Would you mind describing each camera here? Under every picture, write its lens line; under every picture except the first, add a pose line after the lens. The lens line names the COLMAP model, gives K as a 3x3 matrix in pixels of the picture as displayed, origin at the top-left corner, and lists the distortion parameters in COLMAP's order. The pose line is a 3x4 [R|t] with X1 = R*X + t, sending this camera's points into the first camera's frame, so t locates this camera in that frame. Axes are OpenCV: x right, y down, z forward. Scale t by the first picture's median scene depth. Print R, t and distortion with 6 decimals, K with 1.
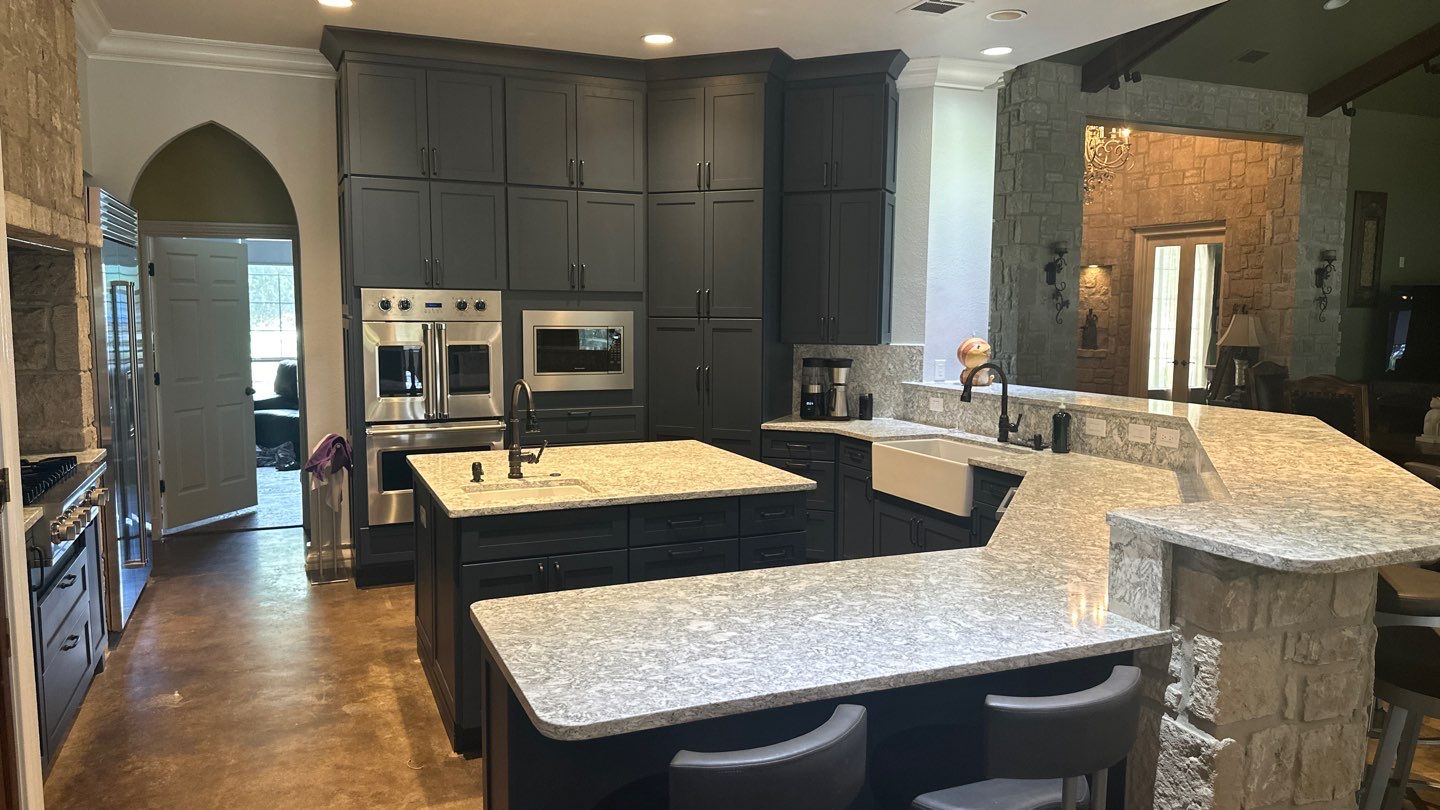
lens RADIAL K [[1006.2, 0, 718.5], [0, 1006.2, 407.4], [0, 0, 1]] dist [0.110032, -0.166149]
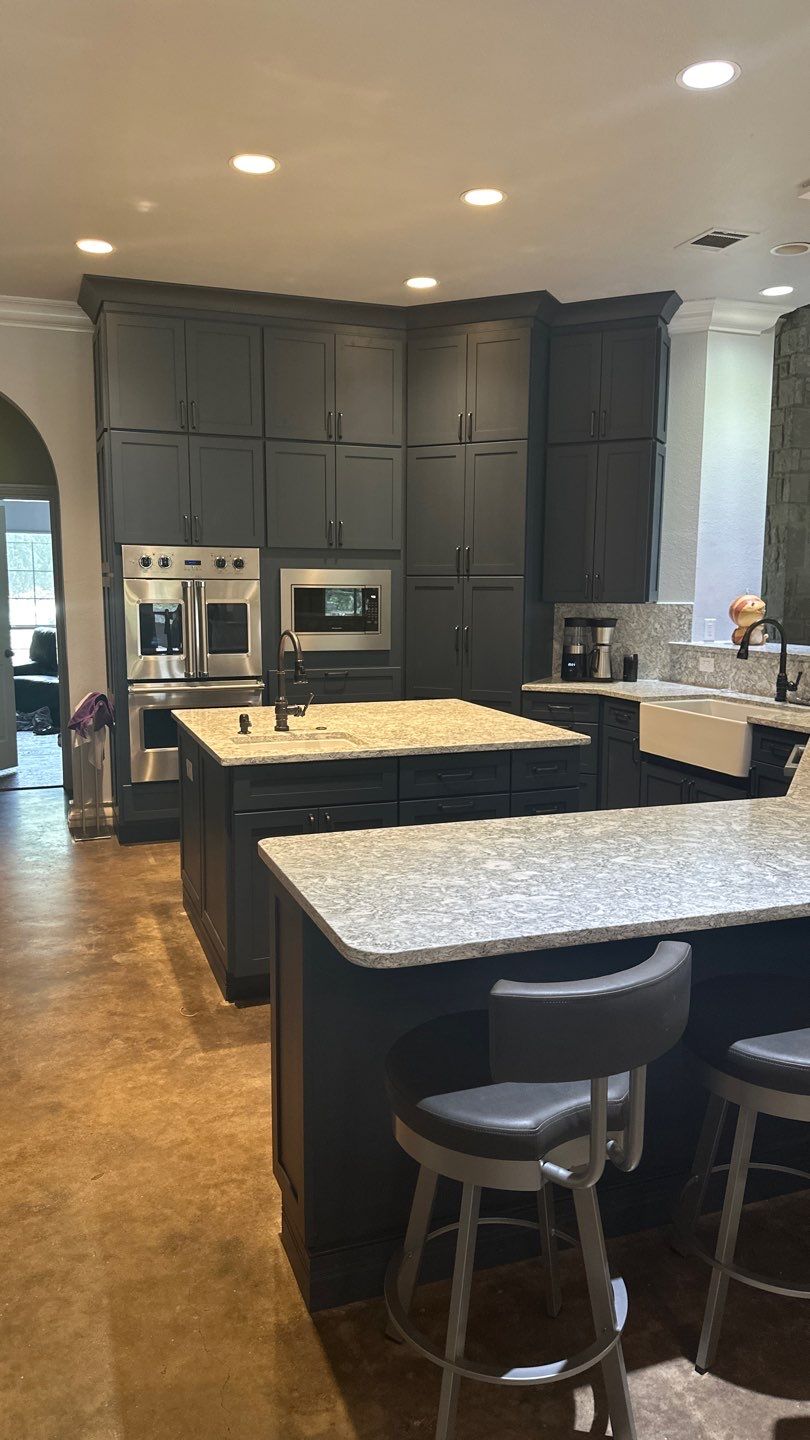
lens RADIAL K [[1006.2, 0, 397.1], [0, 1006.2, 724.1], [0, 0, 1]] dist [0.110032, -0.166149]
pose [[0.998287, 0.005877, -0.058215, -0.023095], [-0.003627, 0.999245, 0.038689, 0.018480], [0.058398, -0.038411, 0.997554, 0.018350]]
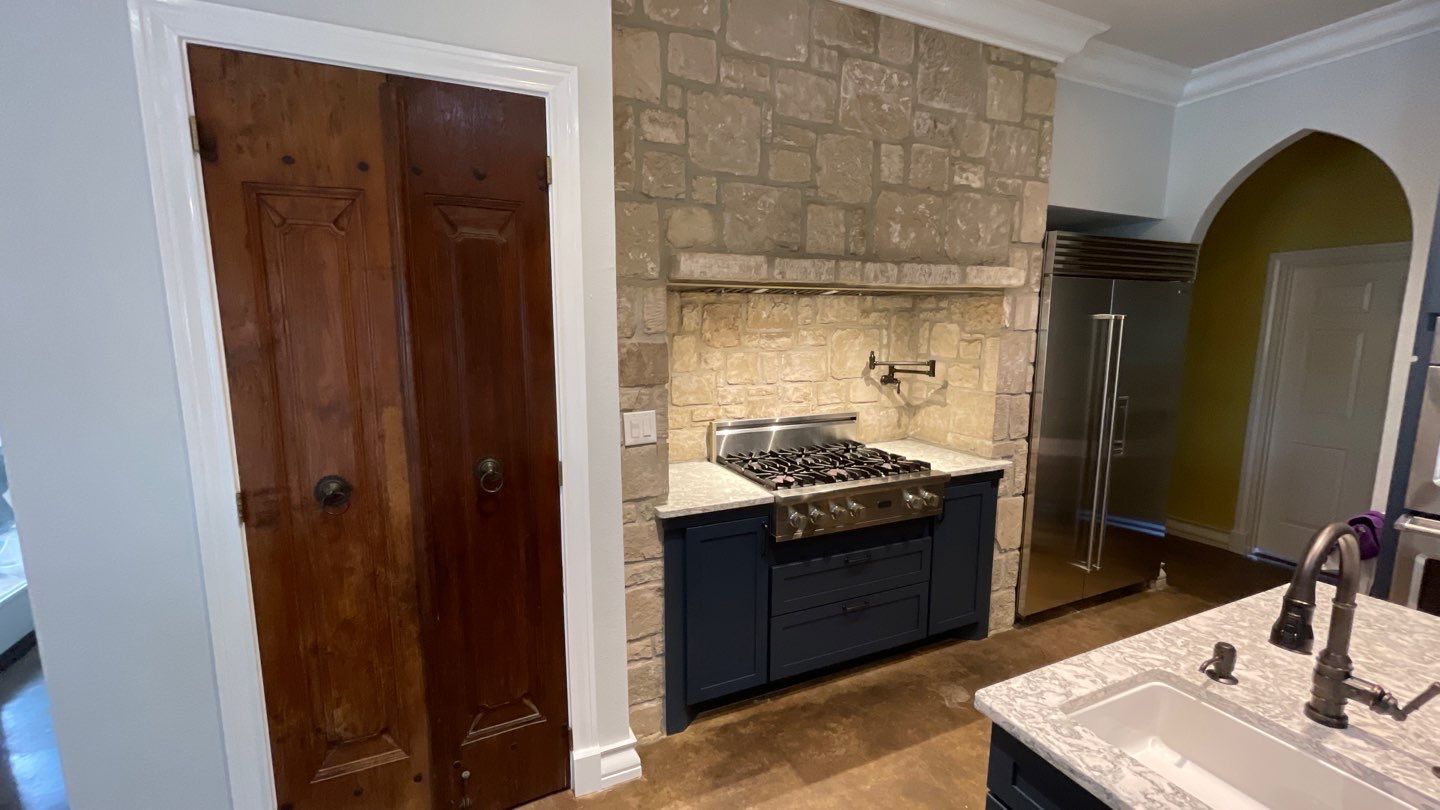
lens RADIAL K [[582.3, 0, 713.8], [0, 582.3, 408.2], [0, 0, 1]] dist [0.001775, -0.000185]
pose [[0.017790, 0.136817, -0.990437, 0.031759], [-0.099928, 0.985877, 0.134392, -0.060093], [0.994836, 0.096582, 0.031211, 0.515727]]
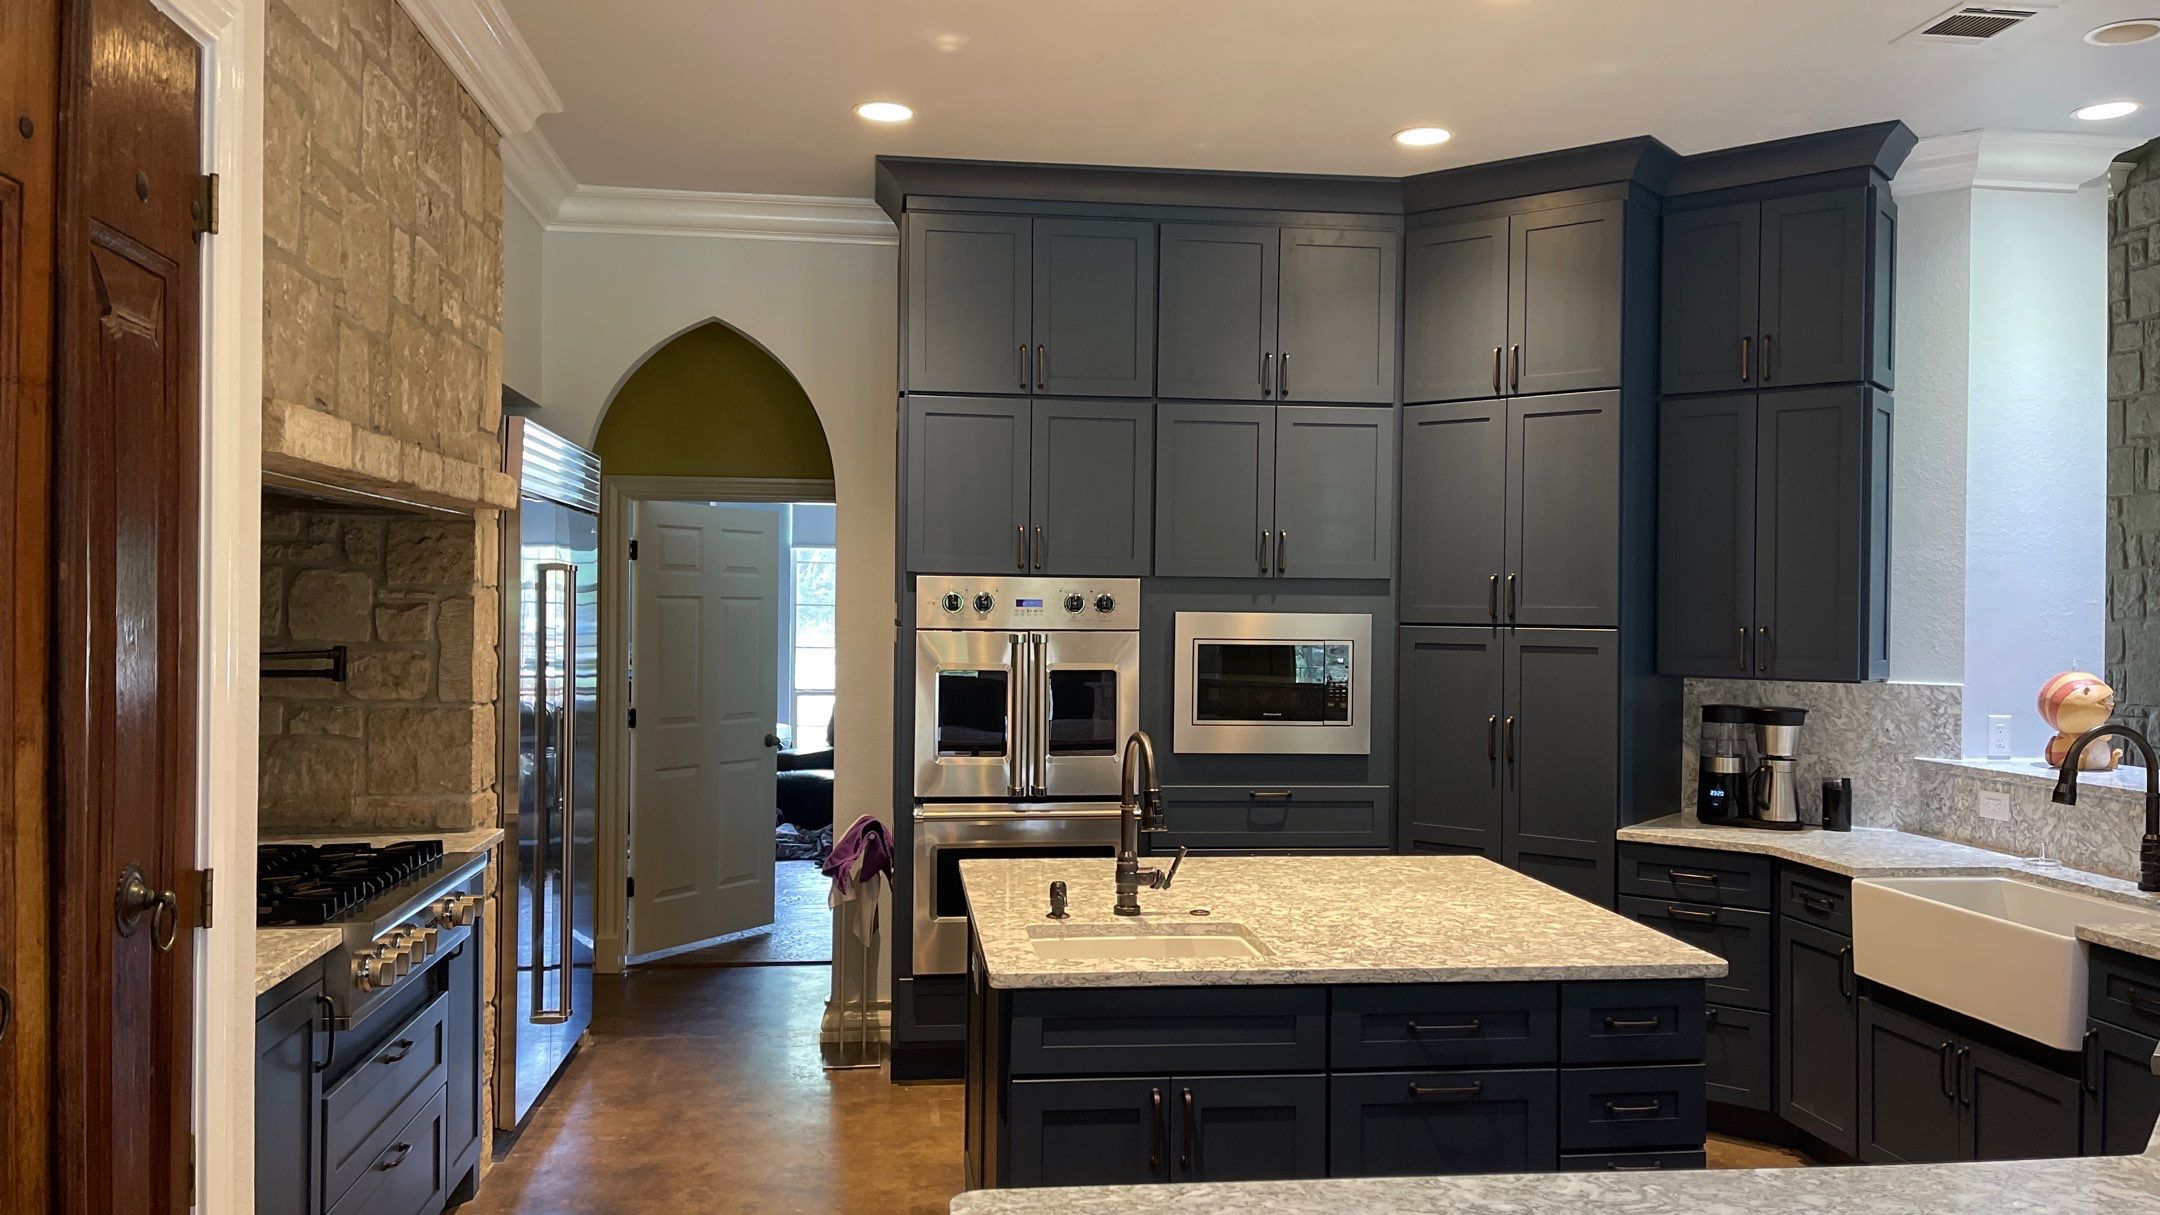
lens RADIAL K [[1634.5, 0, 1076.3], [0, 1634.5, 611.3], [0, 0, 1]] dist [0.068712, -0.081368]
pose [[0.959602, 0.004329, -0.281328, 0.014321], [-0.032881, 0.994756, -0.096848, -0.004471], [0.279433, 0.102186, 0.954712, 0.101270]]
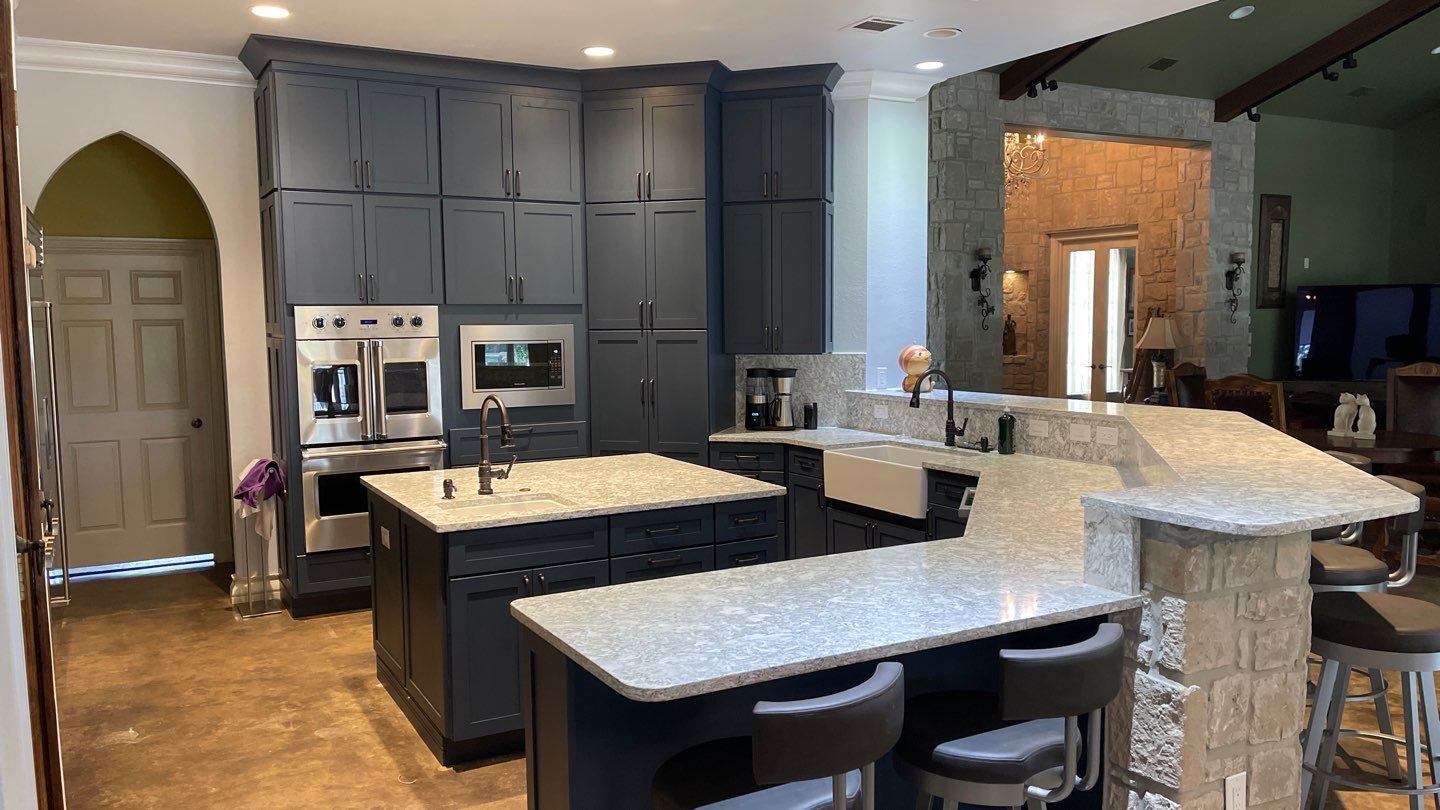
lens RADIAL K [[1089.7, 0, 721.0], [0, 1089.7, 416.2], [0, 0, 1]] dist [0.068712, -0.081368]
pose [[0.994459, -0.026126, 0.101828, -0.058183], [0.026992, 0.999610, -0.007134, 0.005356], [-0.101602, 0.009843, 0.994776, -0.071713]]
